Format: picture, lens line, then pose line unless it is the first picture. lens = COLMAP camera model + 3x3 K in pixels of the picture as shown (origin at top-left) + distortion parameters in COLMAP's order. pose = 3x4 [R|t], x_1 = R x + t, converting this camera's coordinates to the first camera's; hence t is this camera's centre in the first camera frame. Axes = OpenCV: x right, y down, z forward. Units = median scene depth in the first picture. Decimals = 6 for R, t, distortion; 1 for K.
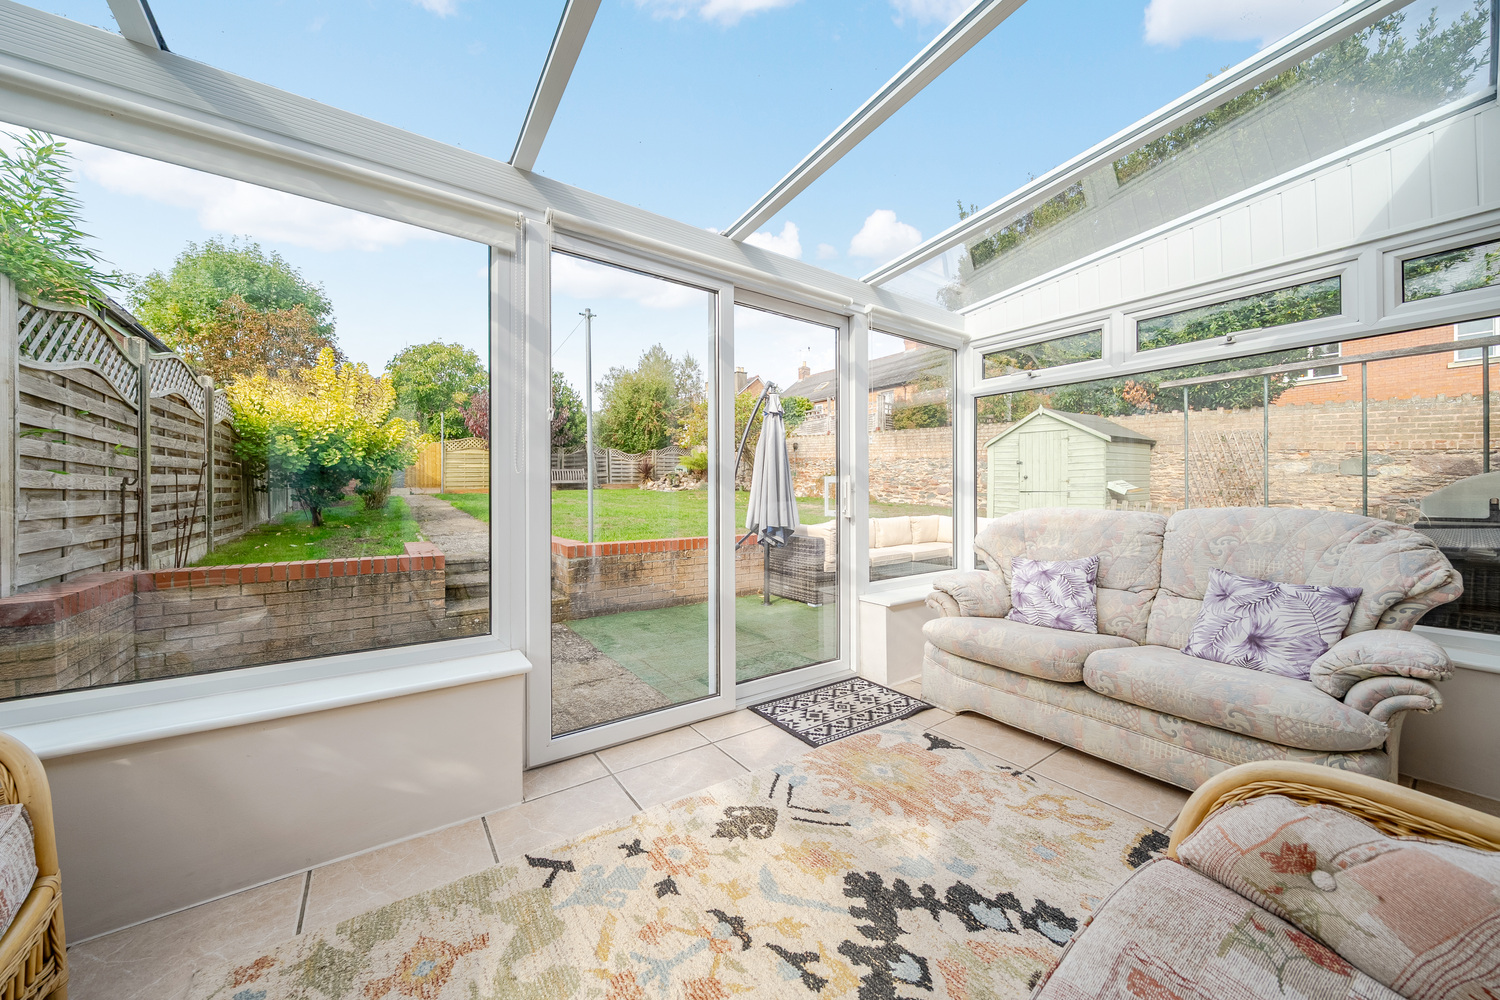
lens RADIAL K [[520.2, 0, 758.5], [0, 520.2, 497.7], [0, 0, 1]] dist [-0.007036, 0.000186]
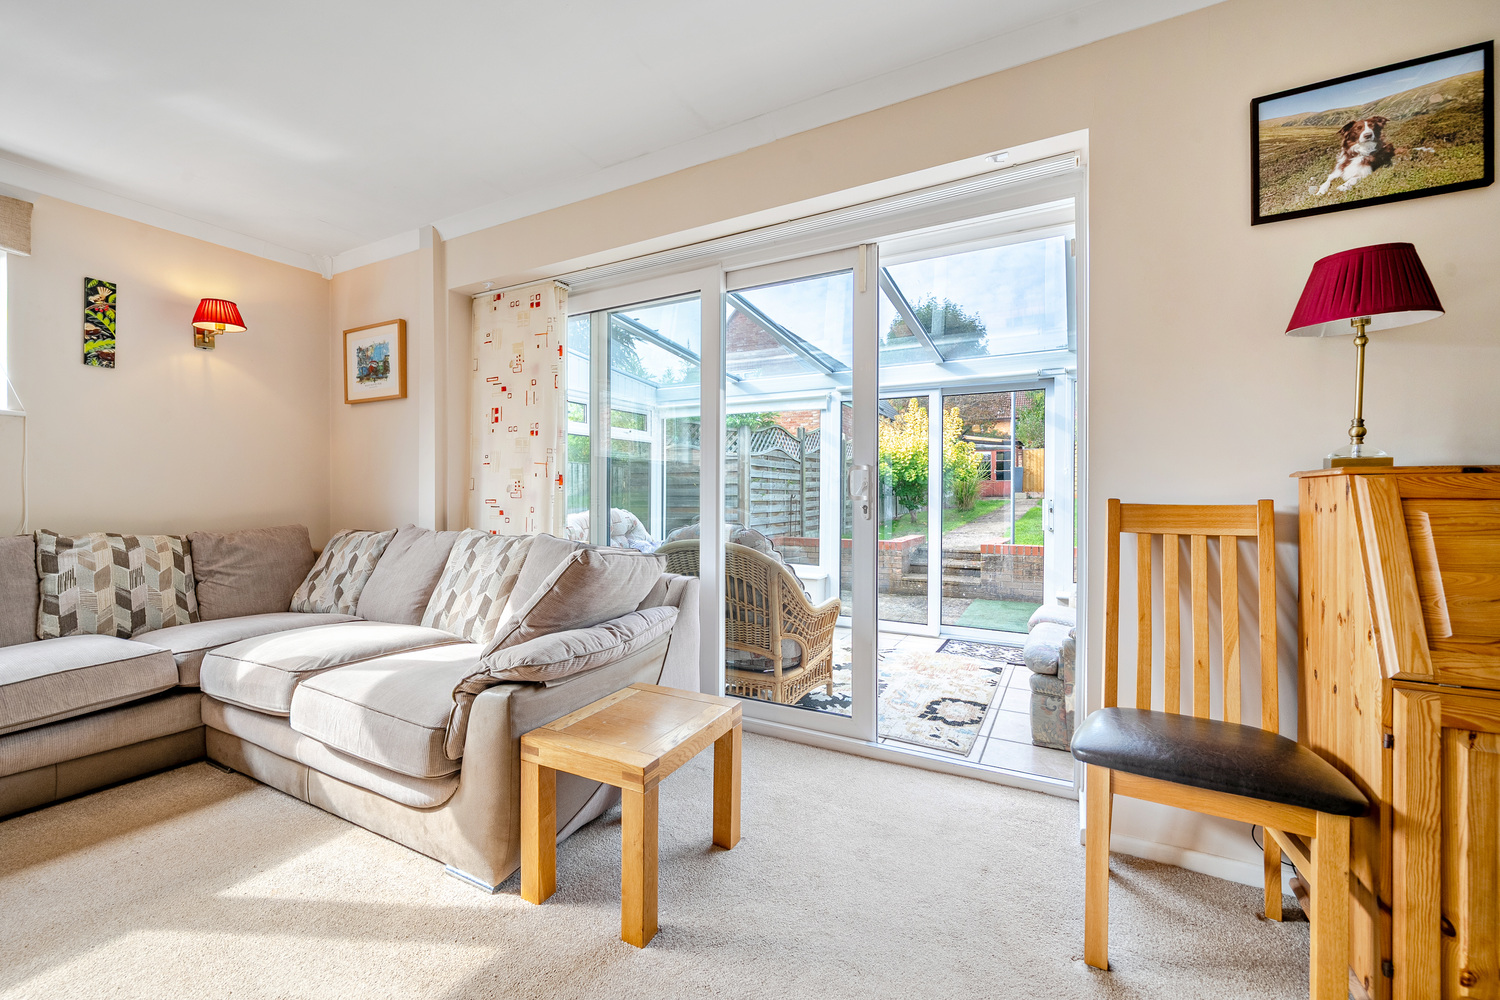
lens RADIAL K [[609.5, 0, 749.0], [0, 609.5, 490.2], [0, 0, 1]] dist [-0.000715, -0.000074]
pose [[0.440395, -0.003221, -0.897798, 0.171753], [-0.011083, 0.999898, -0.009024, -0.005481], [0.897736, 0.013924, 0.440315, -0.051392]]
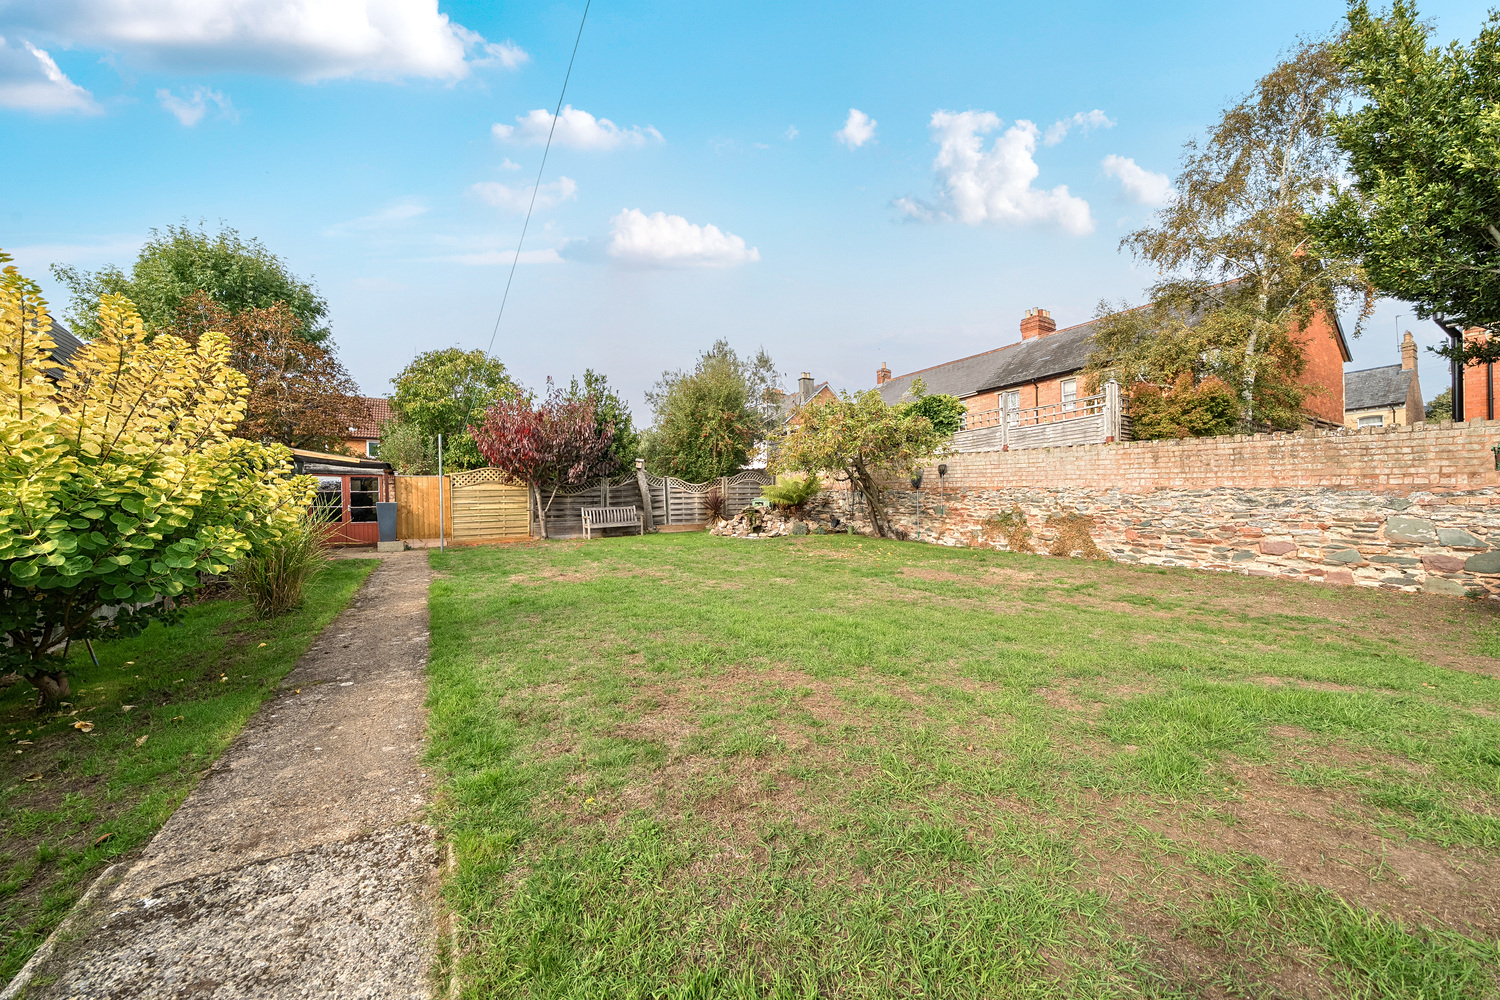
lens RADIAL K [[520.2, 0, 724.7], [0, 520.2, 526.5], [0, 0, 1]] dist [-0.007036, 0.000186]
pose [[0.991290, -0.007074, -0.131506, -0.120650], [0.009674, 0.999770, 0.019142, -0.041881], [0.131340, -0.020247, 0.991131, 0.304516]]
